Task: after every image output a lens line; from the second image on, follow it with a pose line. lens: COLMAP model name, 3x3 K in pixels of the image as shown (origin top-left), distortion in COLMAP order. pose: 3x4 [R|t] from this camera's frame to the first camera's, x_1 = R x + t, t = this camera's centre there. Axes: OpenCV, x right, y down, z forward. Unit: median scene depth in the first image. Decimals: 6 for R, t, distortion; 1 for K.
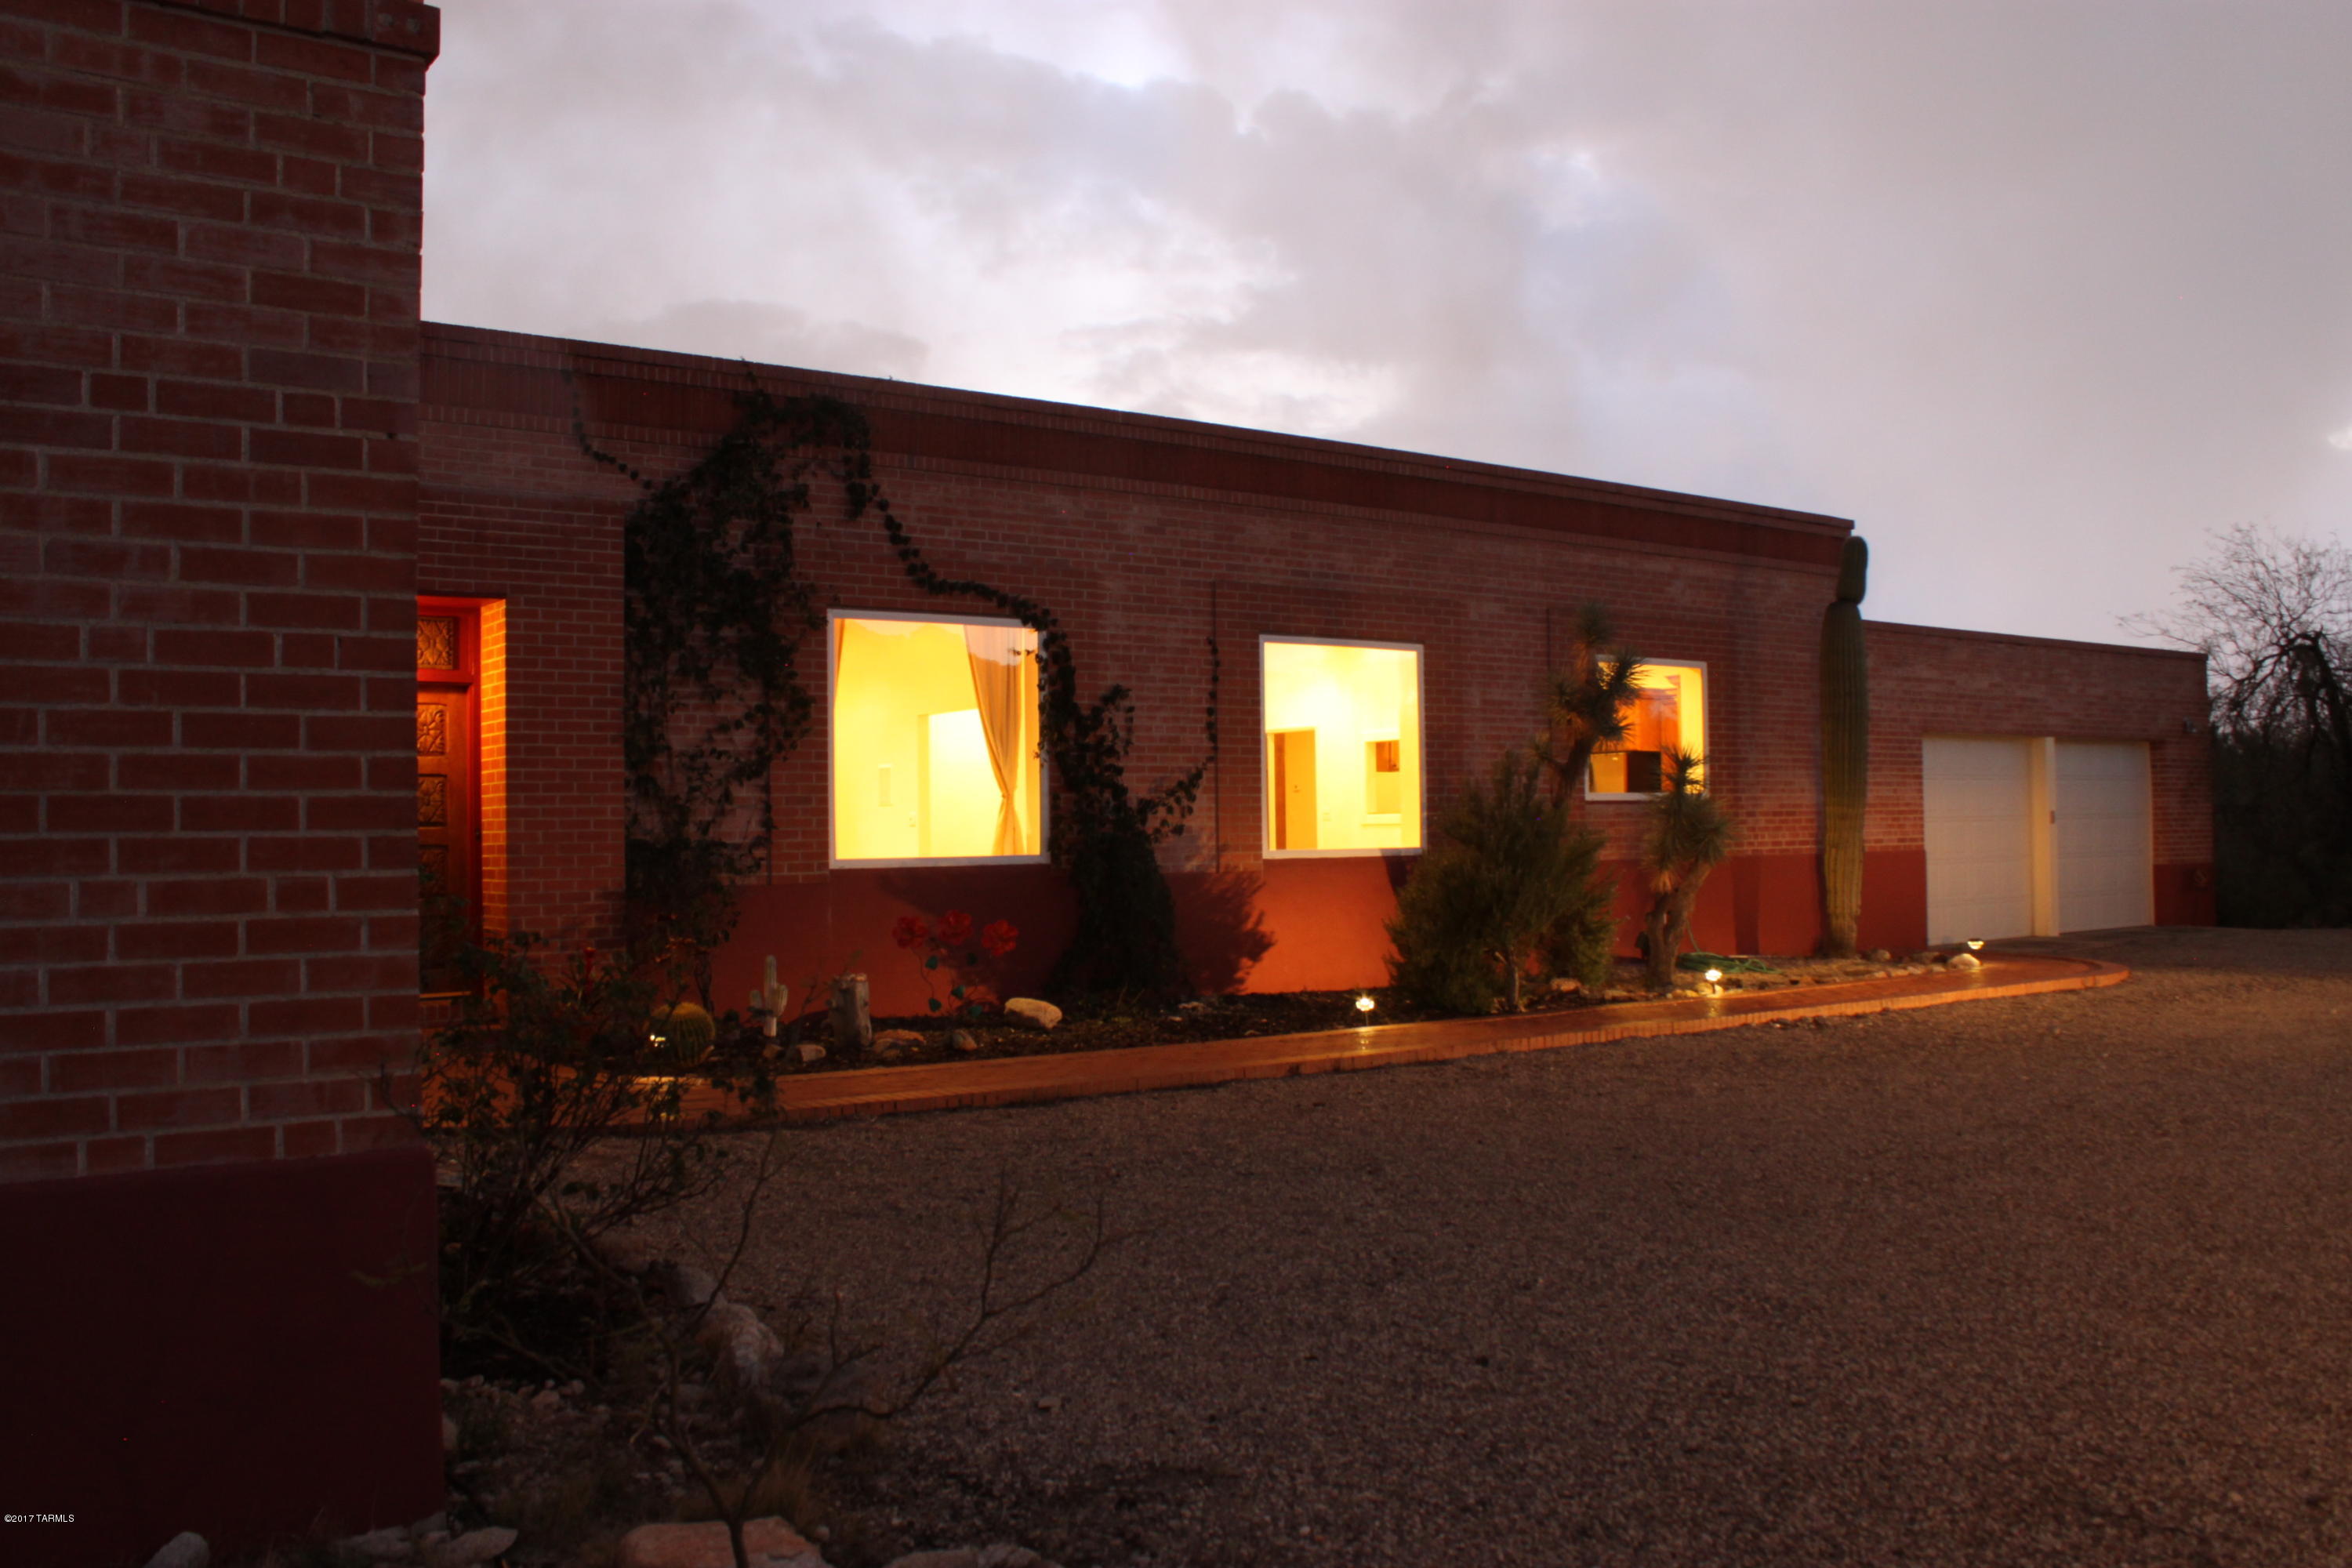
lens RADIAL K [[1985.6, 0, 1176.3], [0, 1985.6, 786.8], [0, 0, 1]] dist [-0.133321, 0.062459]
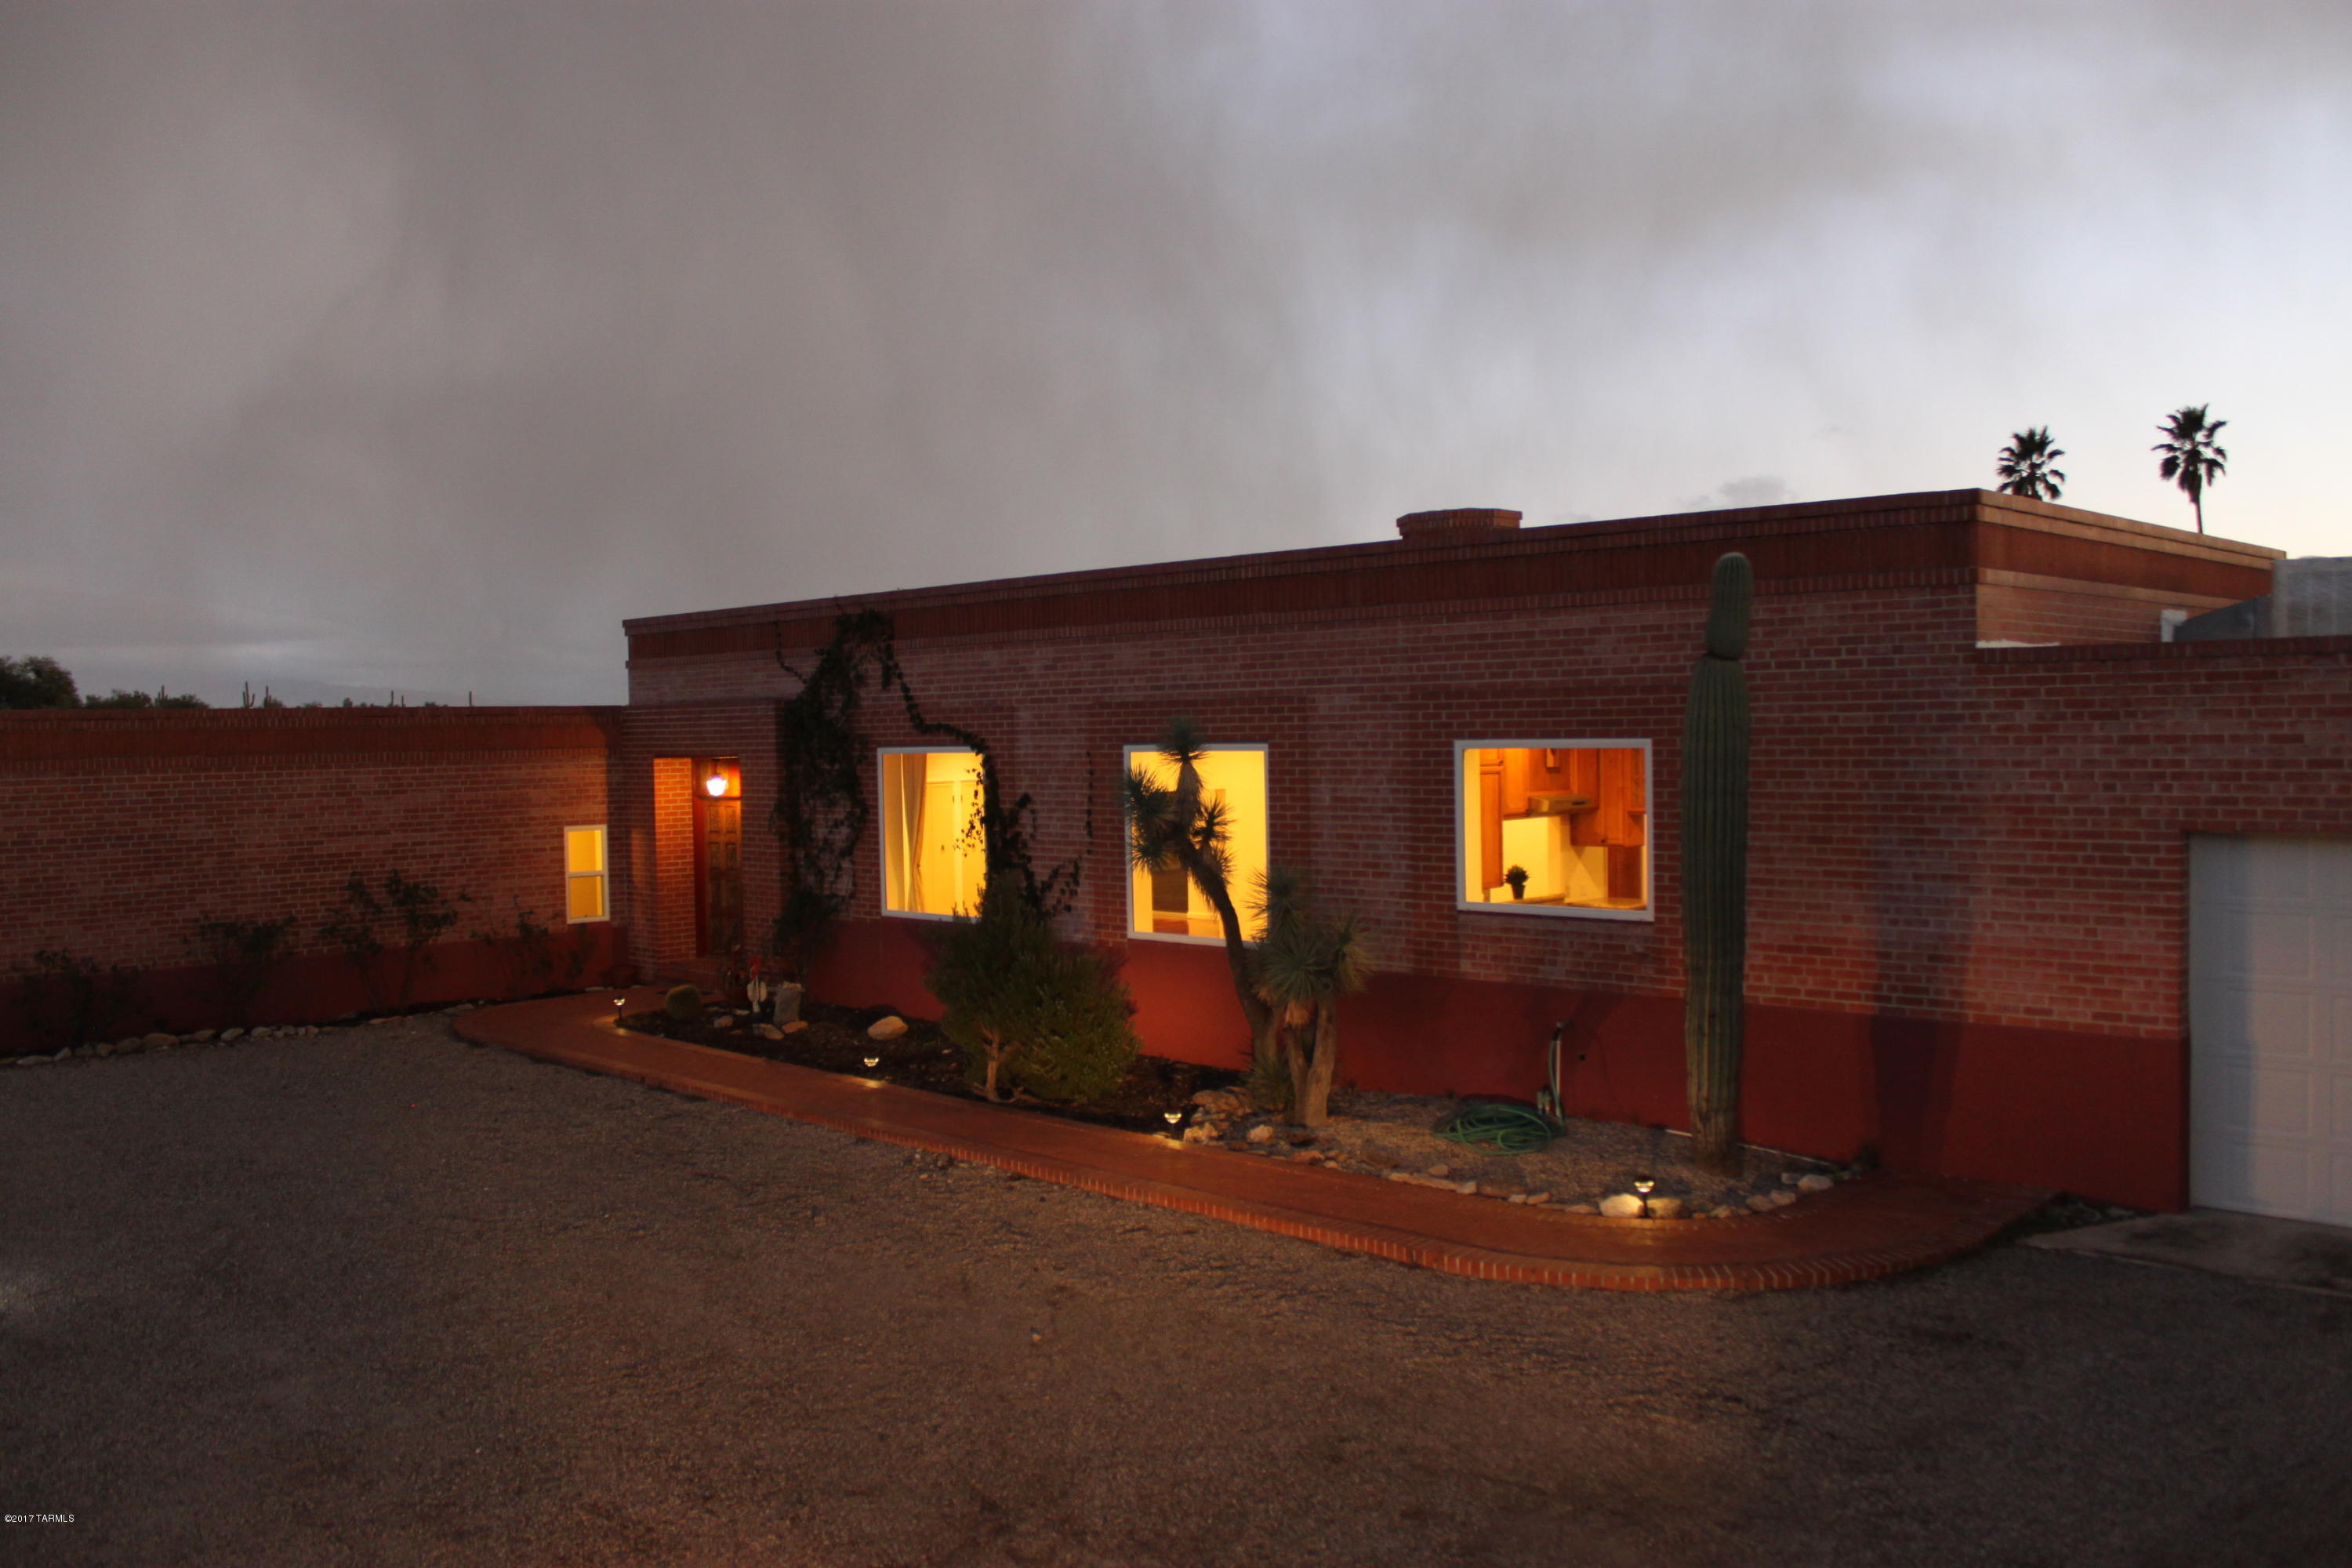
lens RADIAL K [[1985.6, 0, 1177.2], [0, 1985.6, 785.9], [0, 0, 1]] dist [-0.133321, 0.062459]
pose [[0.159645, 0.041746, -0.986291, 1.245630], [0.042485, 0.997889, 0.049113, -0.113749], [0.986260, -0.049743, 0.157535, 0.884370]]
